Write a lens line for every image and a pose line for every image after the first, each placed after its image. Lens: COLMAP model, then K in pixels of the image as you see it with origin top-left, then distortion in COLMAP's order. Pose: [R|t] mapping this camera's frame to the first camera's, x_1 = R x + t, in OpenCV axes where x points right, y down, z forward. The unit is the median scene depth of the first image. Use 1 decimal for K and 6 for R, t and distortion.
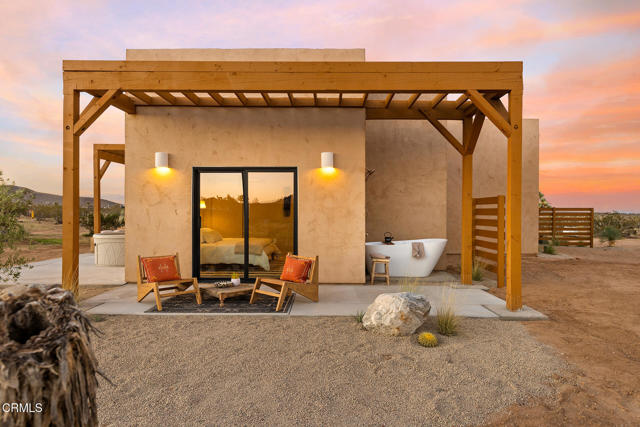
lens RADIAL K [[411.9, 0, 320.0], [0, 411.9, 213.5], [0, 0, 1]] dist [-0.000910, -0.001371]
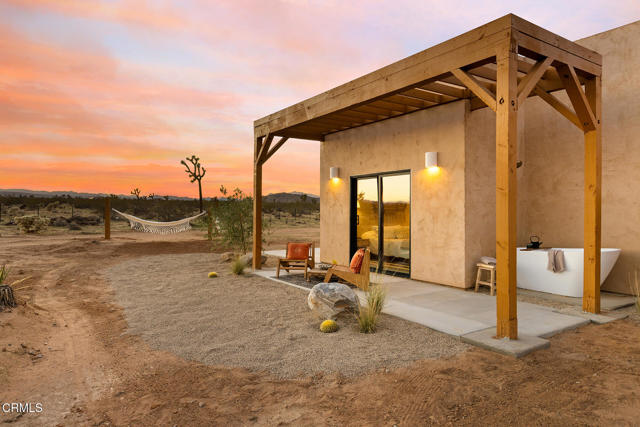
lens RADIAL K [[411.9, 0, 320.0], [0, 411.9, 213.5], [0, 0, 1]] dist [-0.000910, -0.001371]
pose [[0.563248, 0.002556, -0.826284, 0.689740], [-0.002203, 0.999996, 0.001591, 0.000305], [0.826285, 0.000925, 0.563252, 0.209929]]
